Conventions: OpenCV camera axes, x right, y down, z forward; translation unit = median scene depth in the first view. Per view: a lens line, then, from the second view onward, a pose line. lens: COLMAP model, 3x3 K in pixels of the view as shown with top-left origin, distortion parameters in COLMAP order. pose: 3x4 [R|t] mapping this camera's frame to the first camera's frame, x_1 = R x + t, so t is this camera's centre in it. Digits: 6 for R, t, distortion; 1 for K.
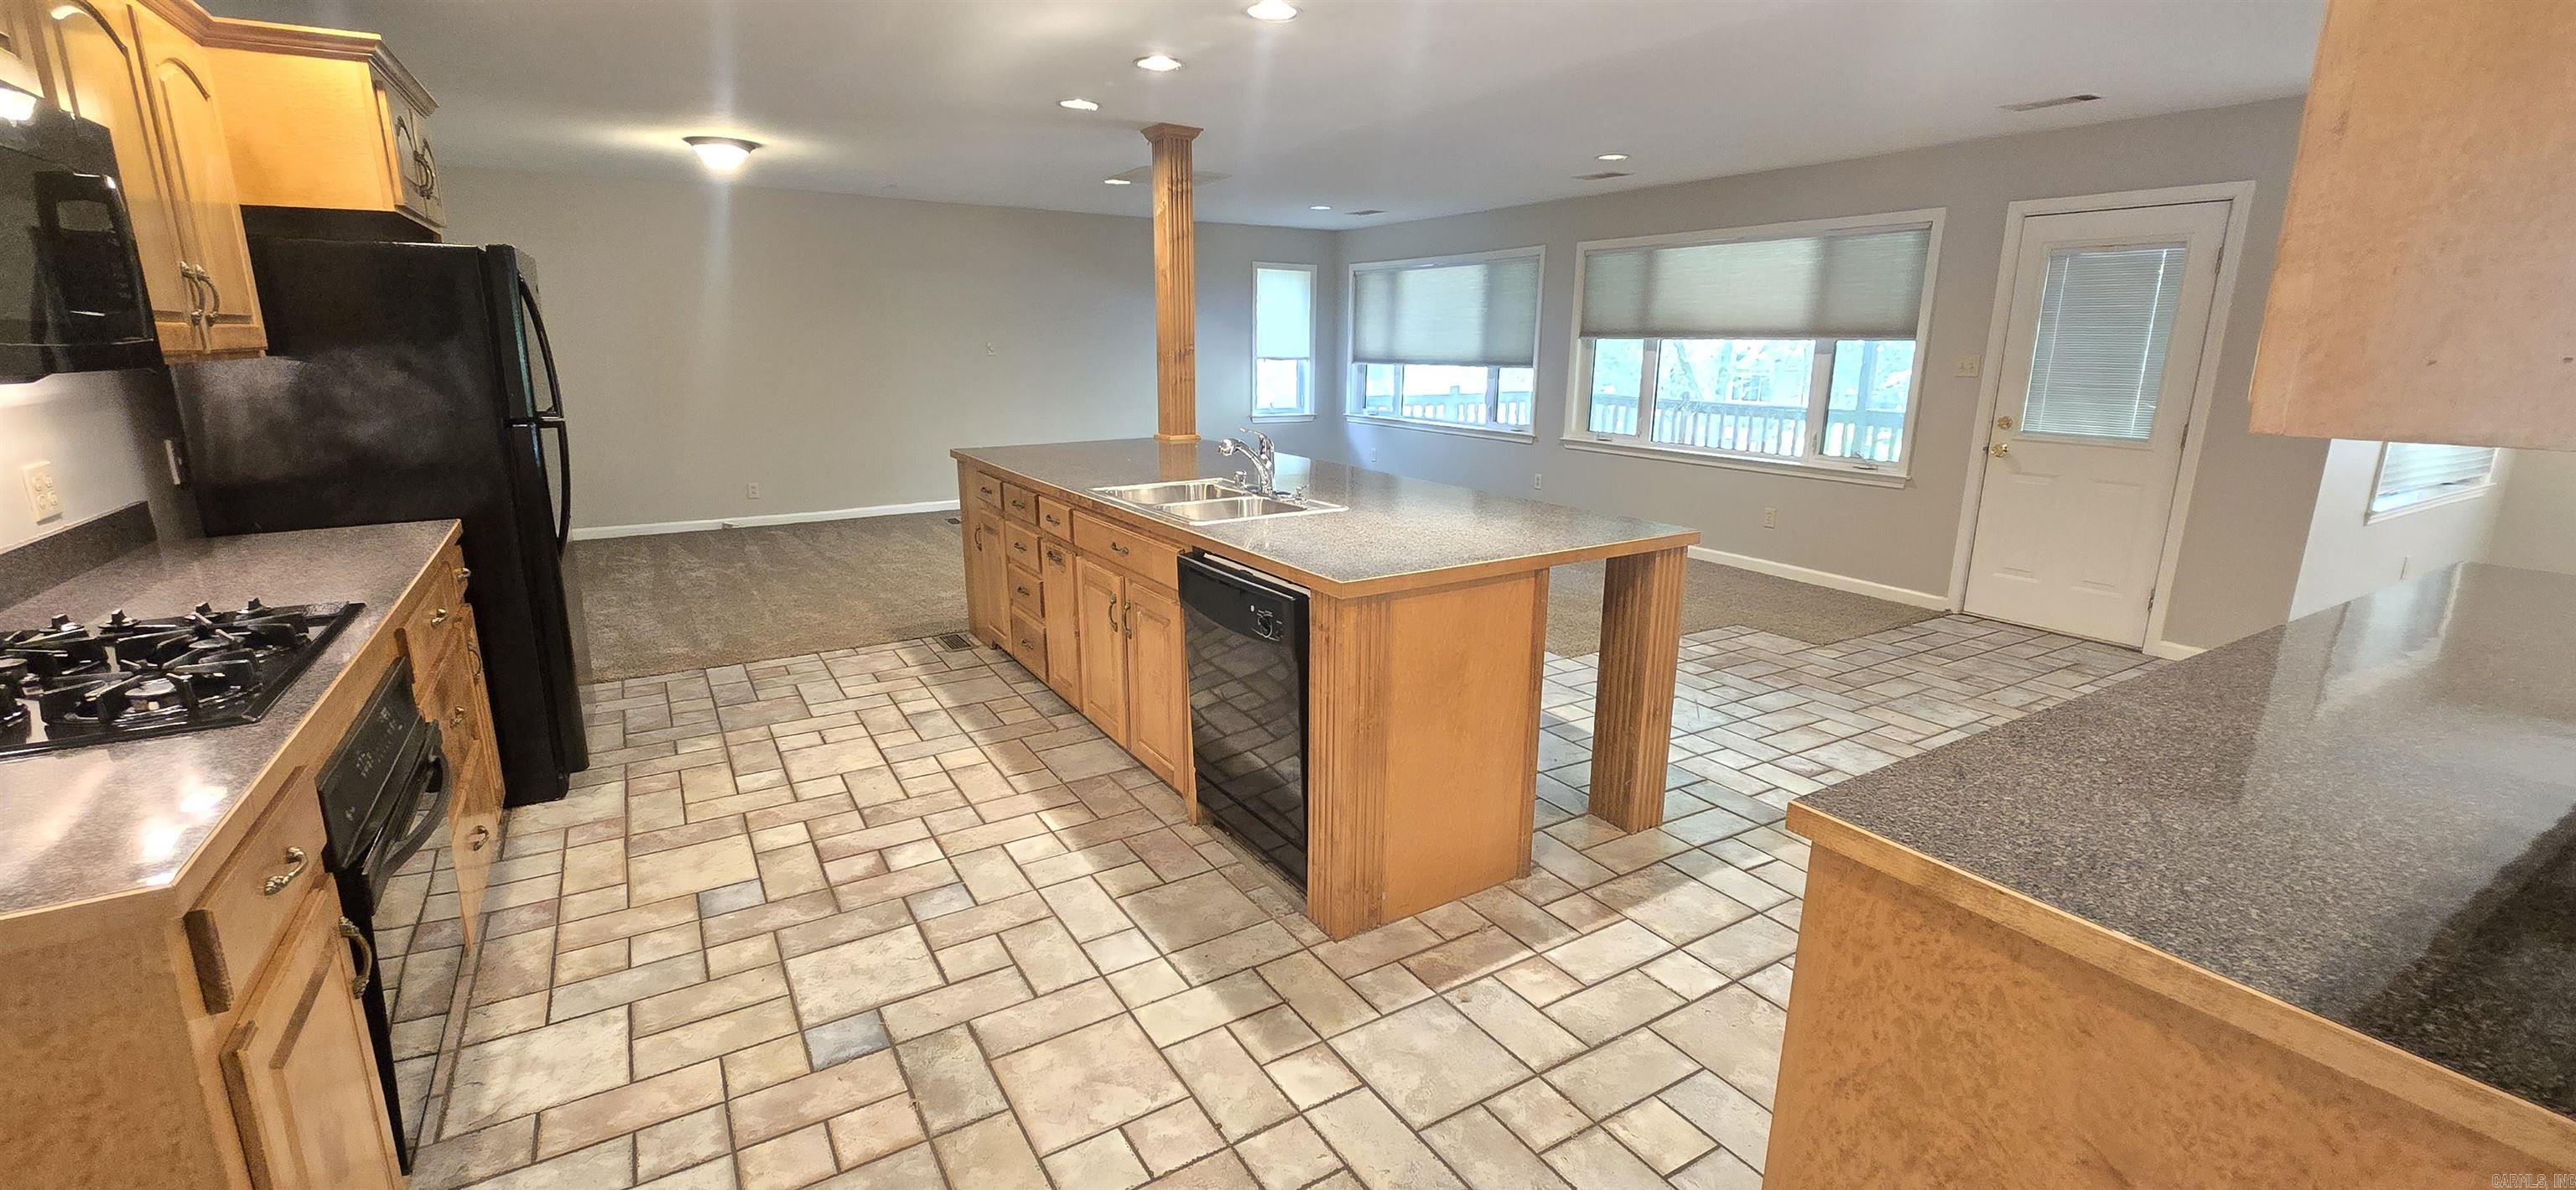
lens RADIAL K [[1046.9, 0, 1288.4], [0, 1046.9, 591.6], [0, 0, 1]] dist [-0.008919, 0.002222]
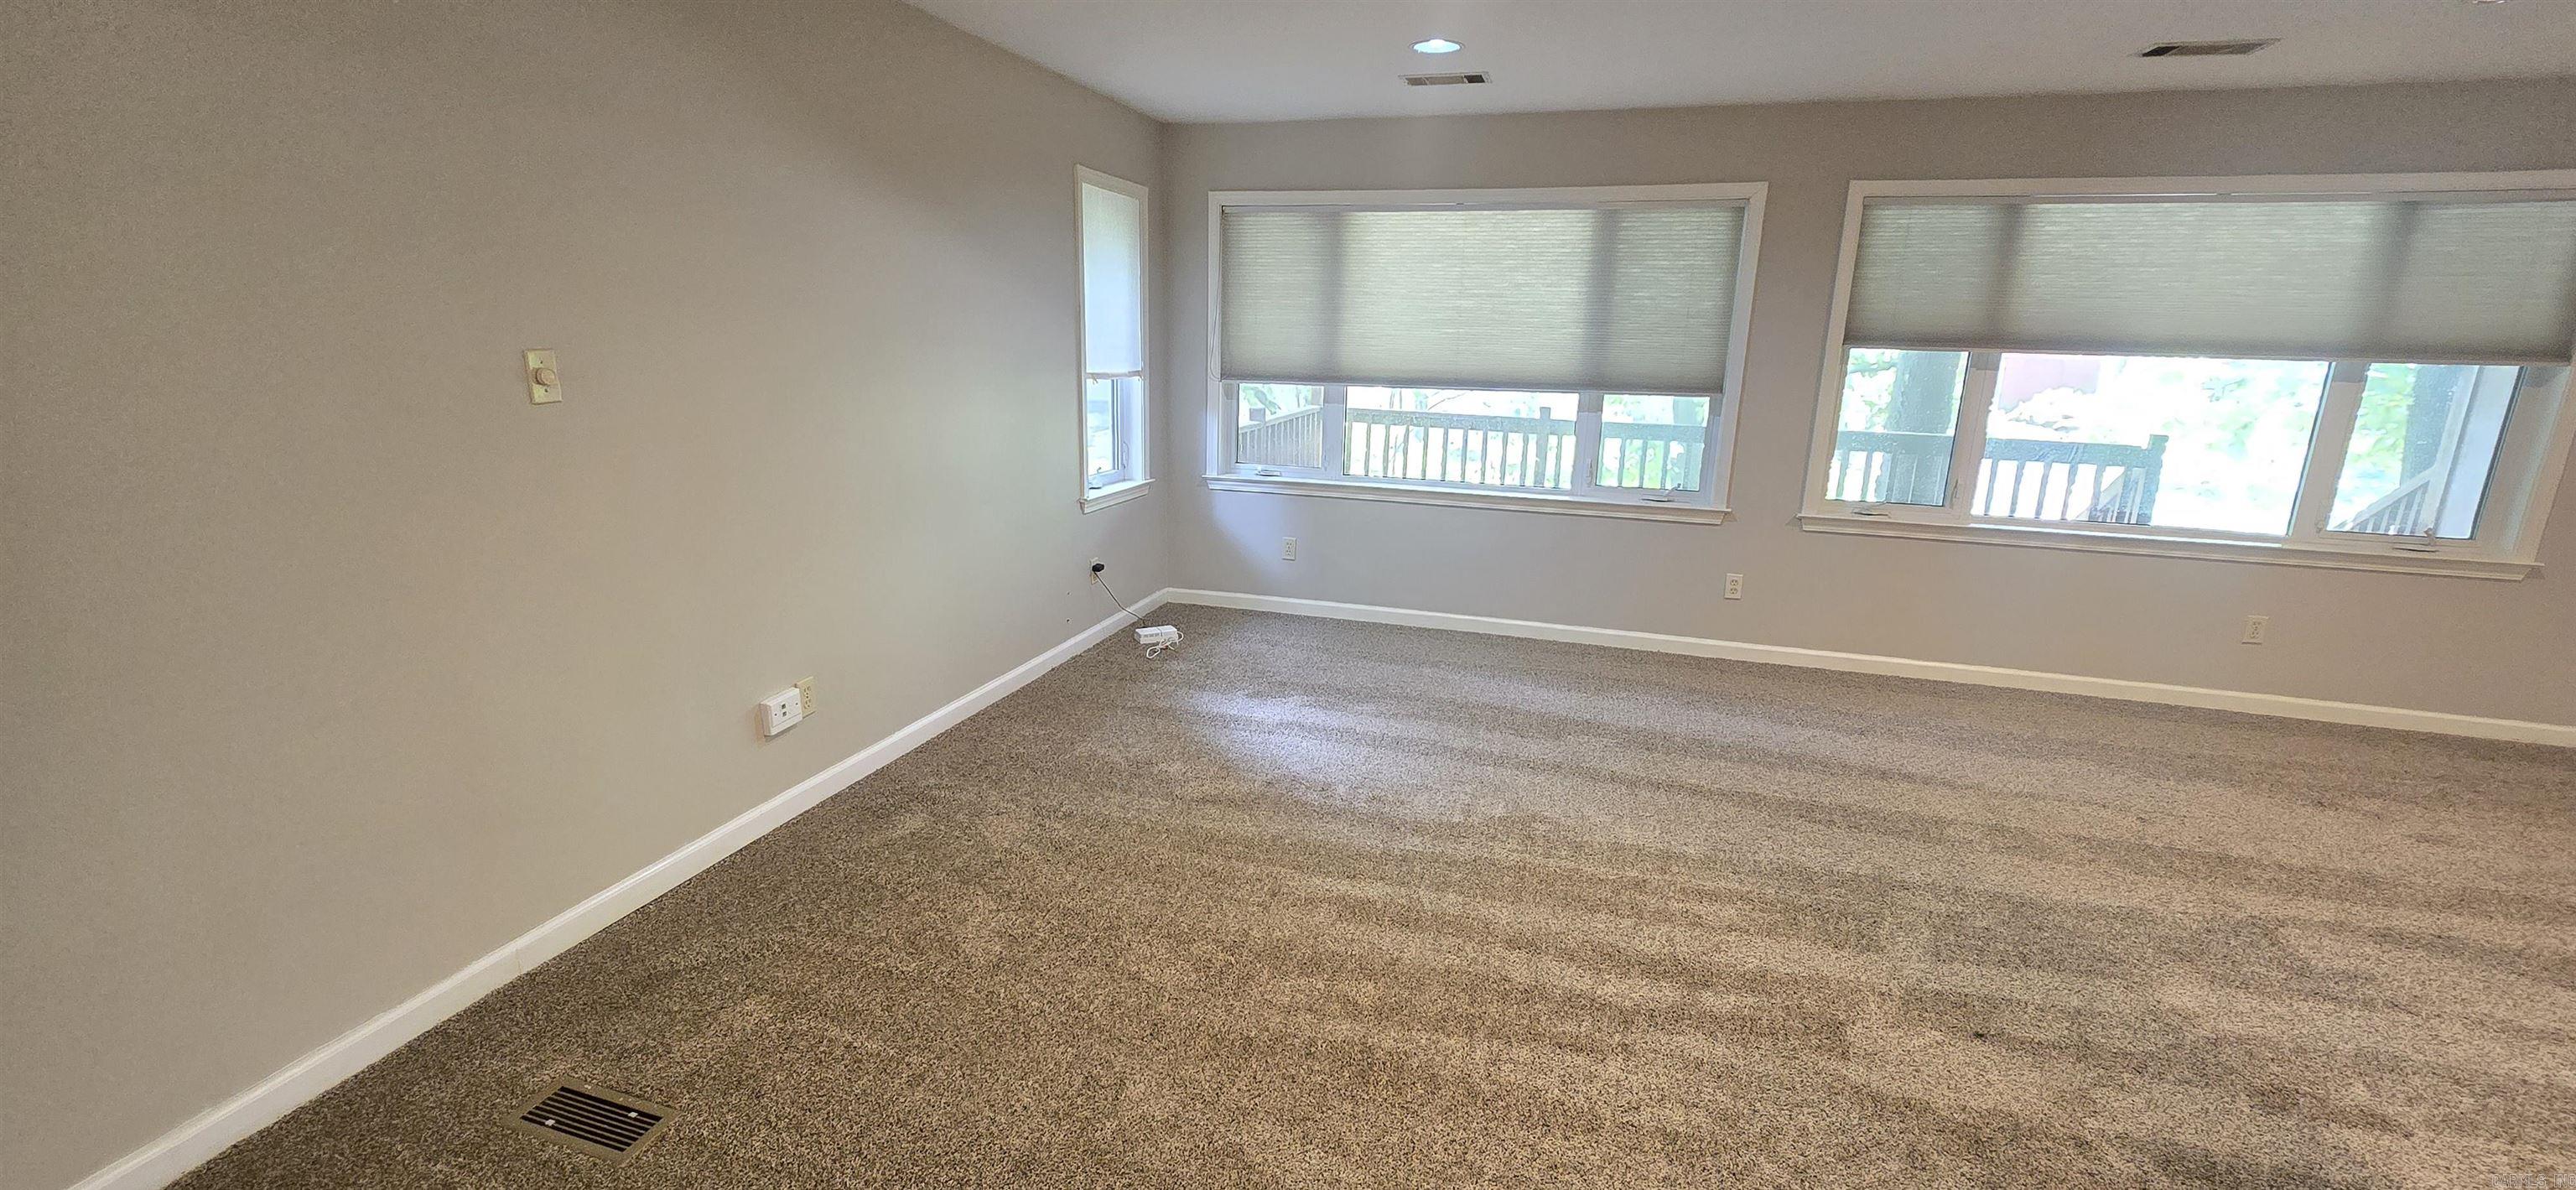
lens RADIAL K [[1046.9, 0, 1286.2], [0, 1046.9, 602.9], [0, 0, 1]] dist [-0.008919, 0.002222]
pose [[0.750949, -0.139880, 0.645375, -0.334685], [0.133059, 0.989314, 0.059600, -0.167484], [-0.646815, 0.041116, 0.761537, 0.720232]]
